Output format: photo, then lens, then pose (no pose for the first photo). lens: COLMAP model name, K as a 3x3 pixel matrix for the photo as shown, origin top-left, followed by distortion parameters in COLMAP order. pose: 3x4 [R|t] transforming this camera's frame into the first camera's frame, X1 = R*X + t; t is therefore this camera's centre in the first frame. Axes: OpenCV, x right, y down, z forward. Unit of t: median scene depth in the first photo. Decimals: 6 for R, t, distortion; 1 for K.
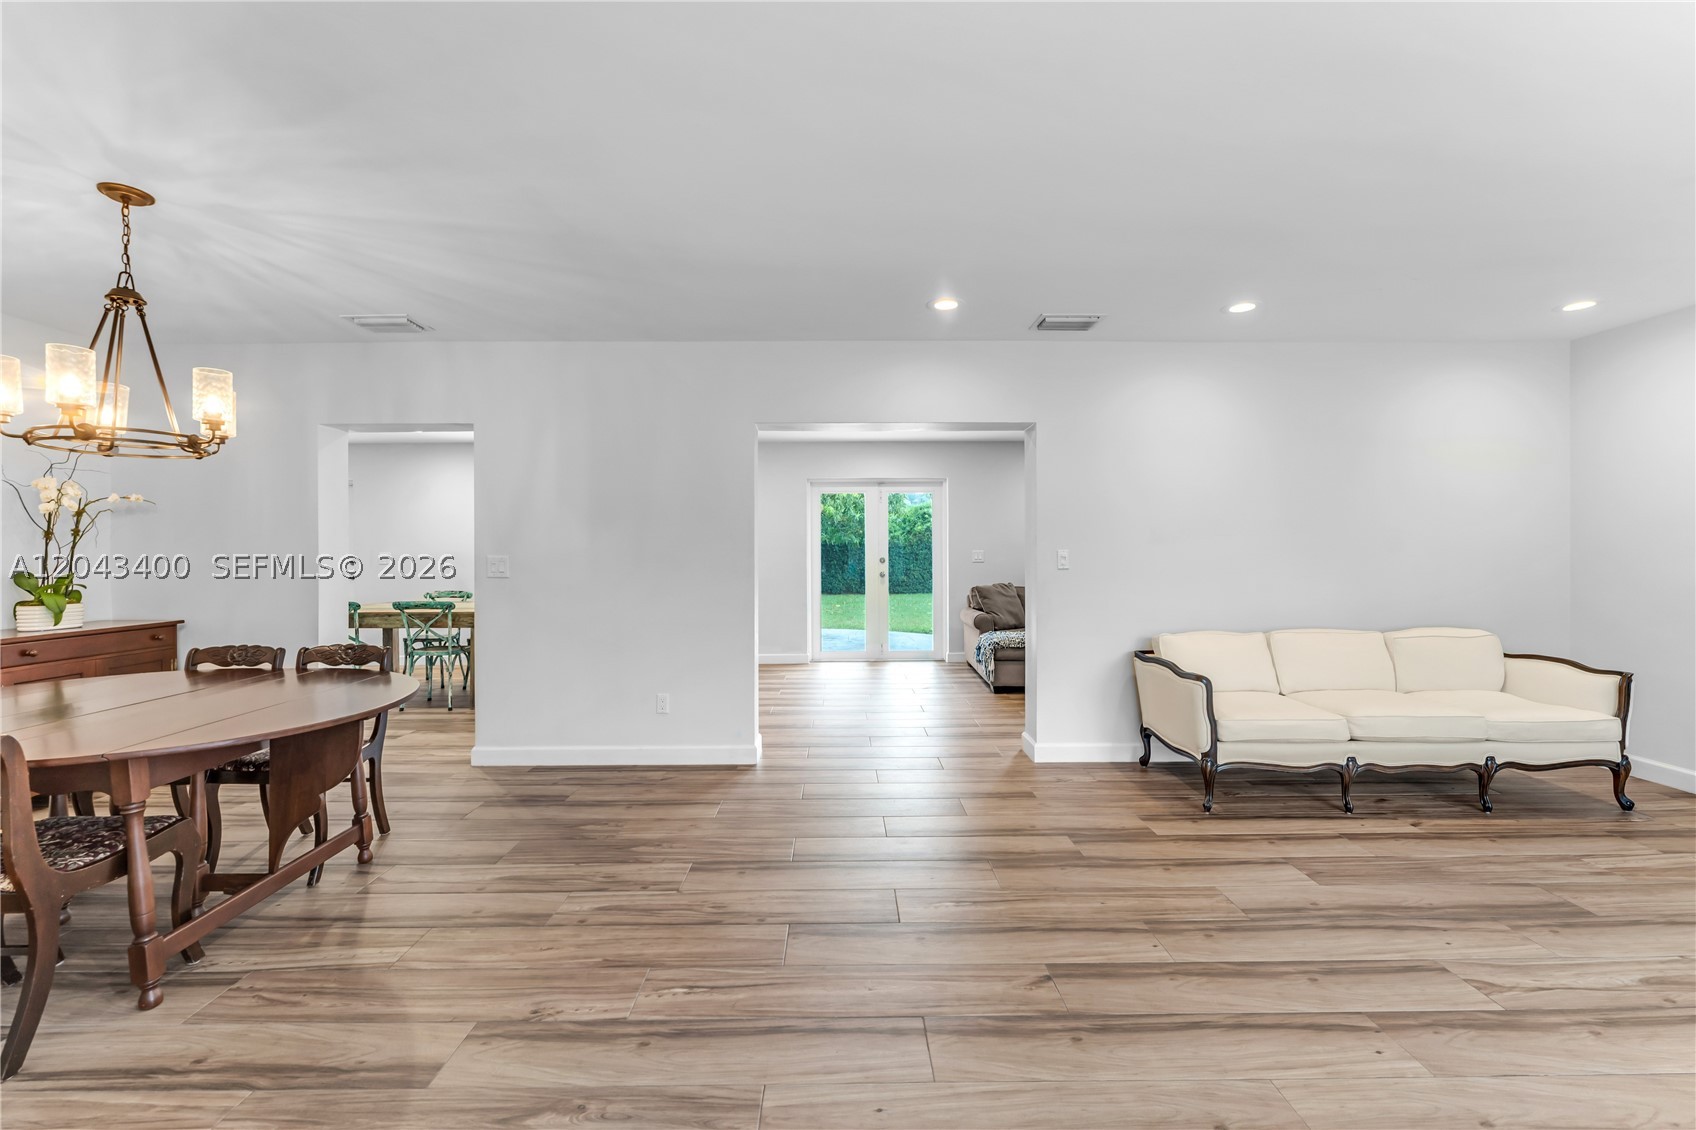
lens RADIAL K [[680.5, 0, 842.4], [0, 680.5, 578.8], [0, 0, 1]] dist [-0.002280, -0.000308]
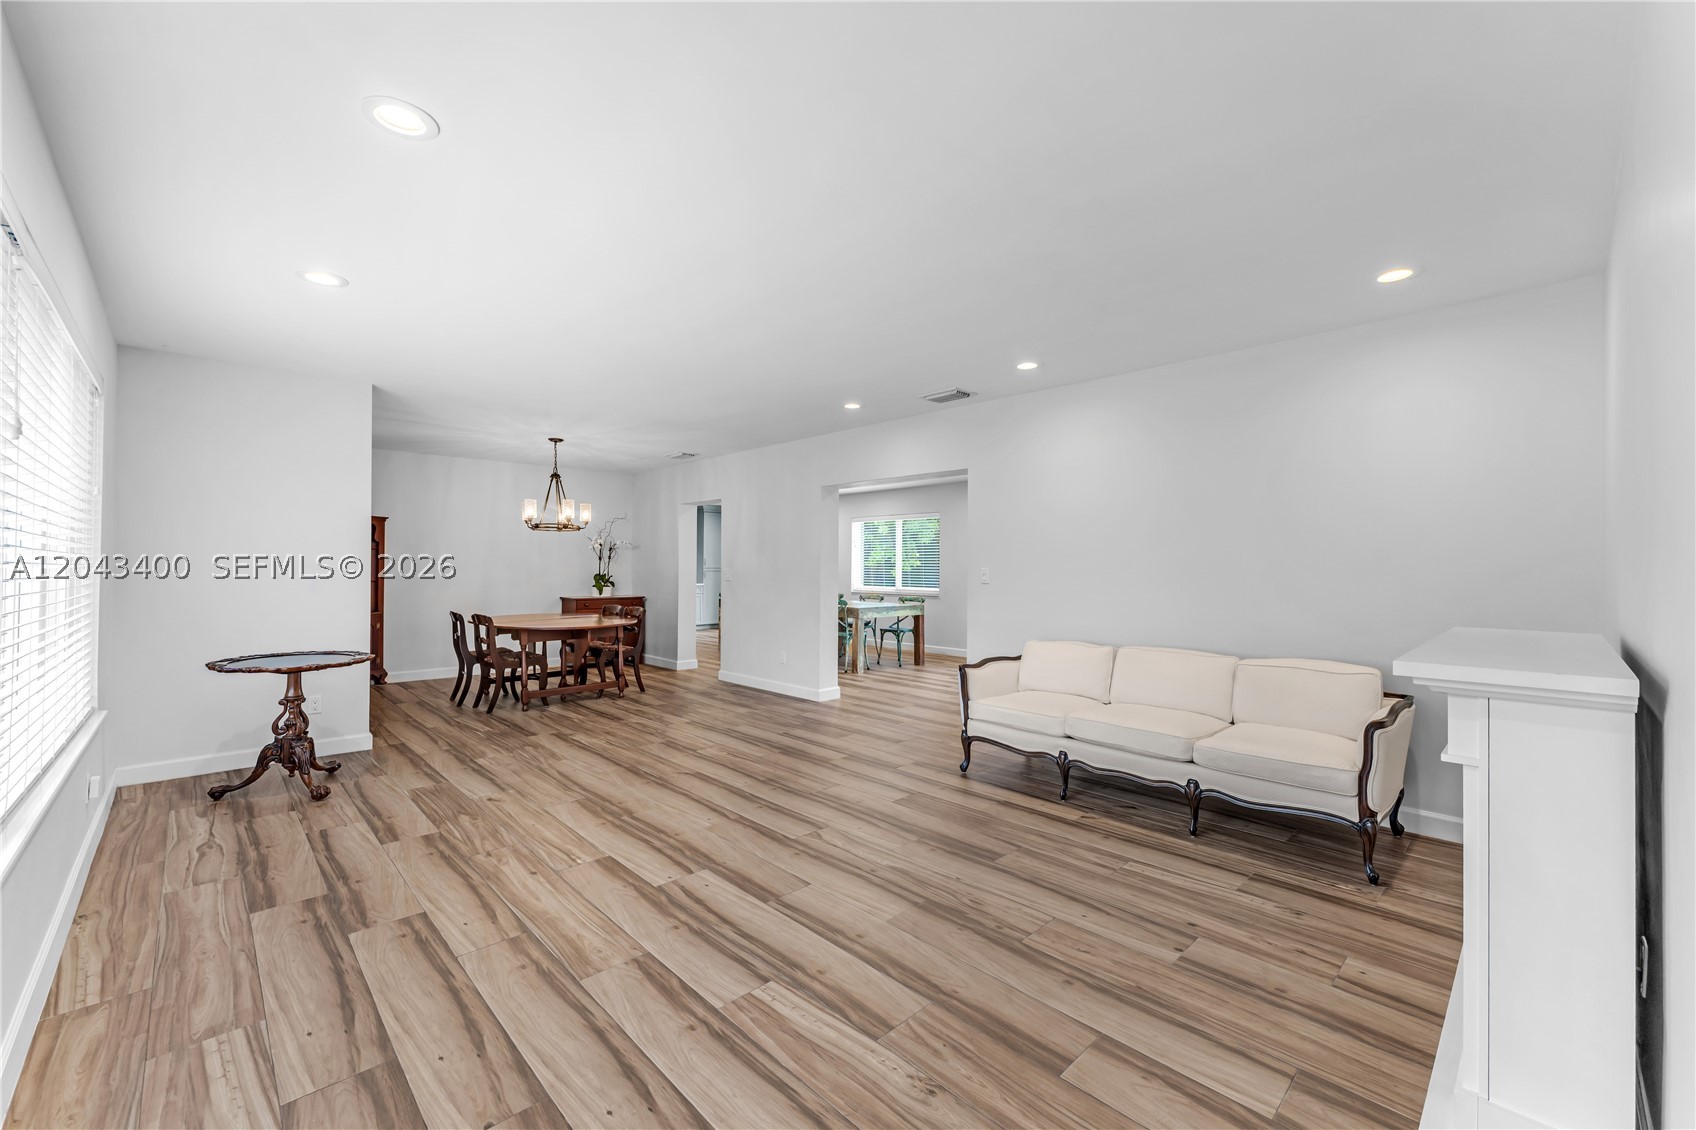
lens RADIAL K [[684.4, 0, 838.4], [0, 684.4, 579.9], [0, 0, 1]] dist [0.003513, 0.000013]
pose [[0.678909, 0.018351, -0.733993, 1.331603], [-0.035708, 0.999330, -0.008043, 0.002376], [0.733354, 0.031670, 0.679109, -0.053948]]
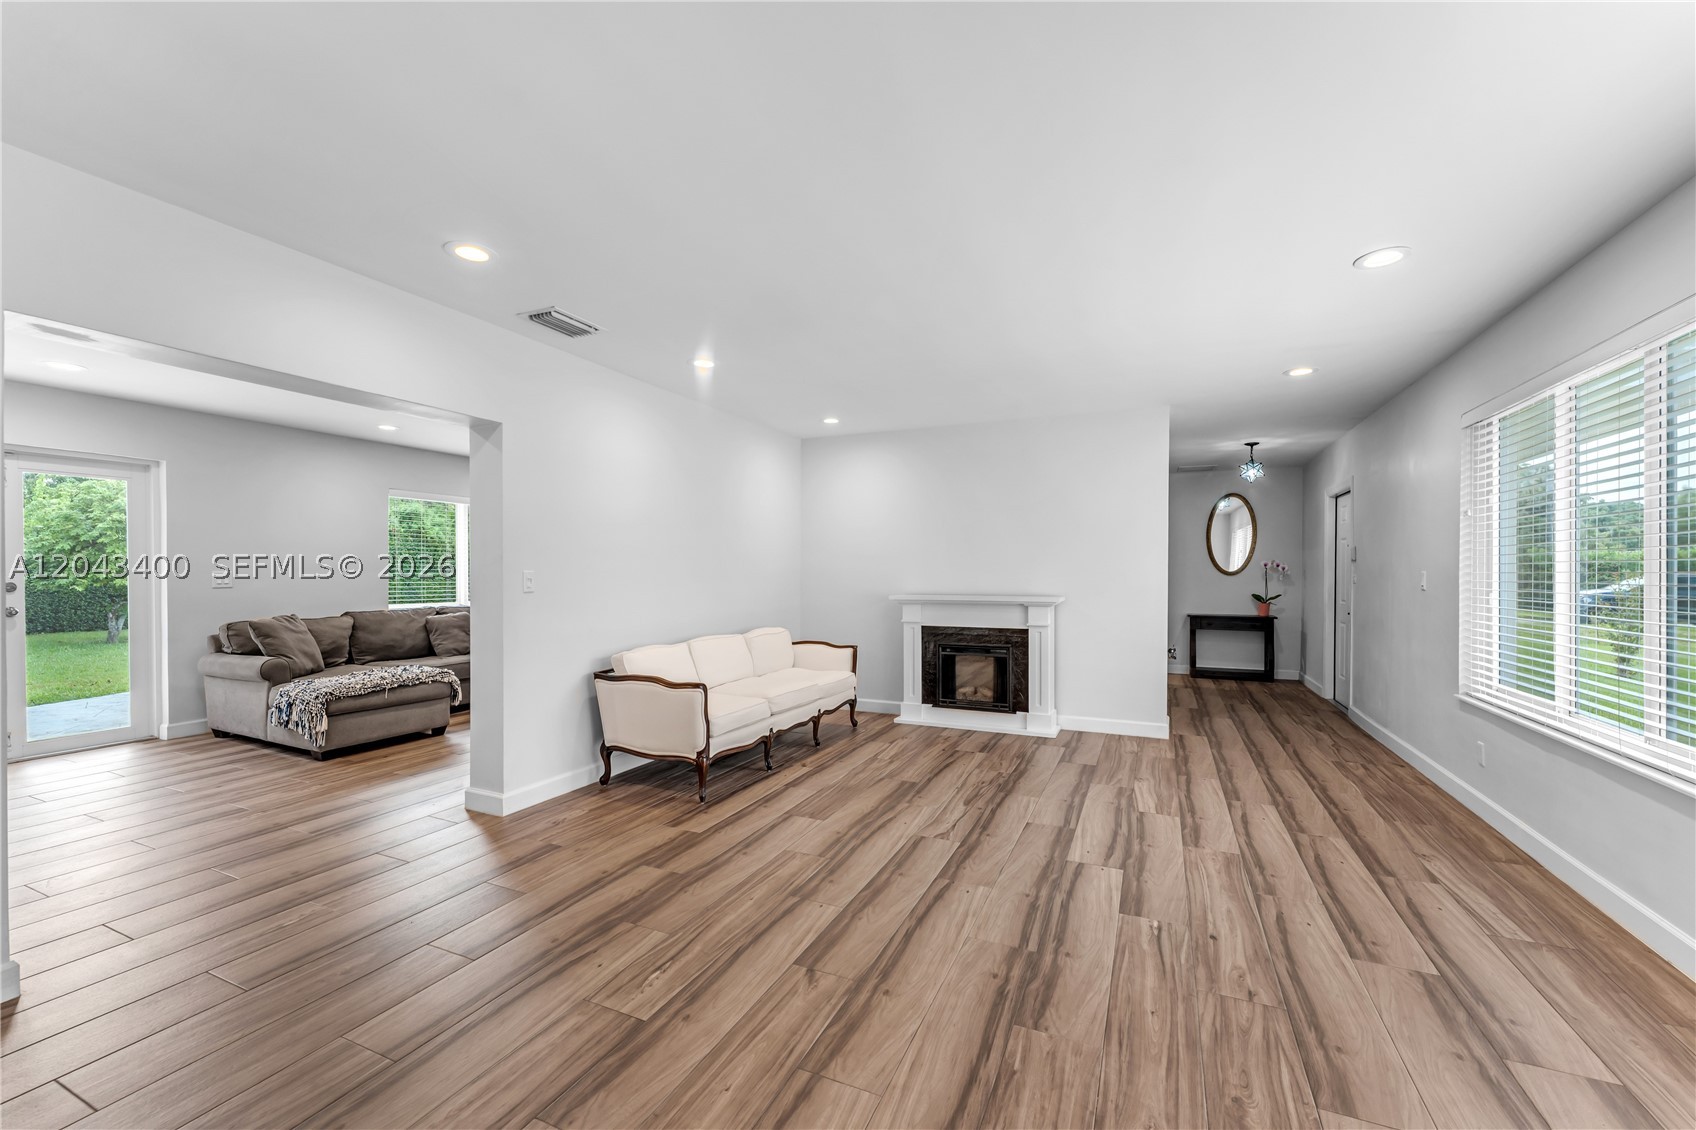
lens RADIAL K [[686.9, 0, 831.2], [0, 686.9, 601.1], [0, 0, 1]] dist [-0.001222, -0.000164]
pose [[0.433606, -0.033923, 0.900464, -0.399735], [0.034153, 0.999192, 0.021197, -0.009513], [-0.900455, 0.021562, 0.434414, 0.308104]]
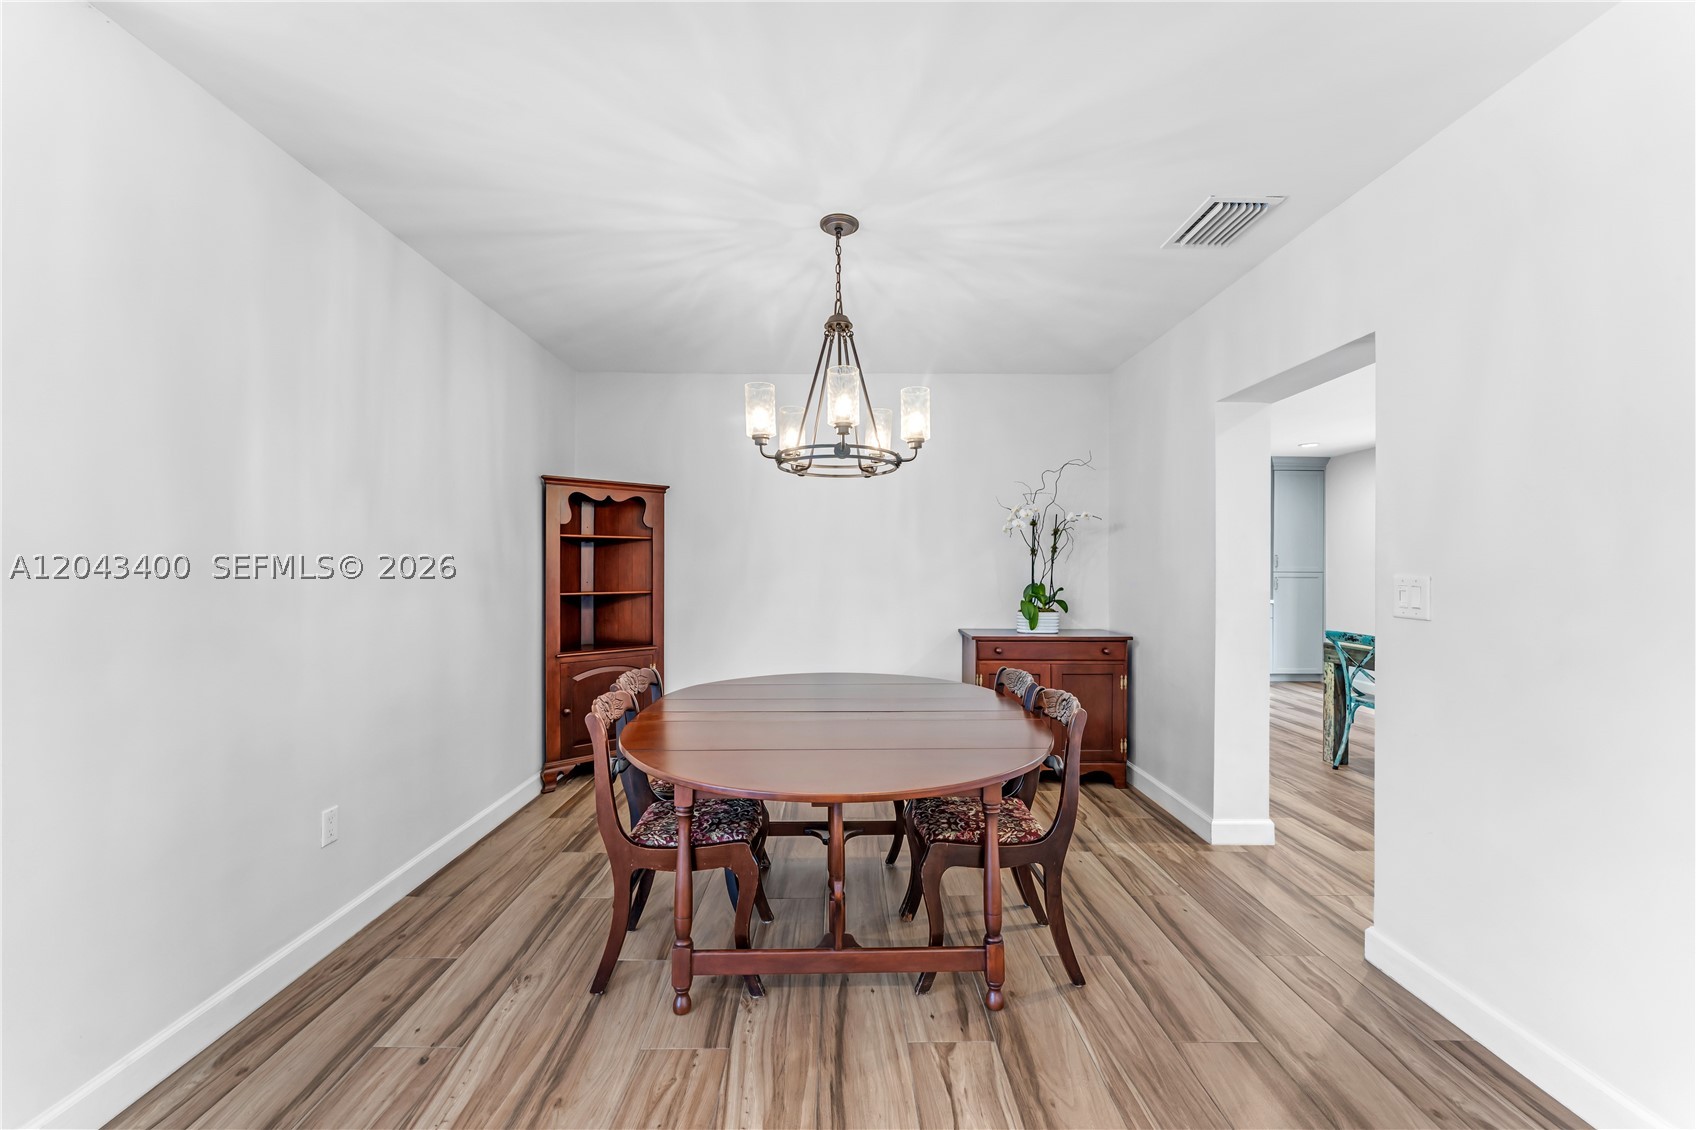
lens RADIAL K [[680.5, 0, 842.4], [0, 680.5, 578.8], [0, 0, 1]] dist [-0.002280, -0.000308]
pose [[0.002009, 0.021747, -0.999761, -0.001236], [-0.036698, 0.999092, 0.021659, -0.034296], [0.999324, 0.036645, 0.002806, 0.716423]]
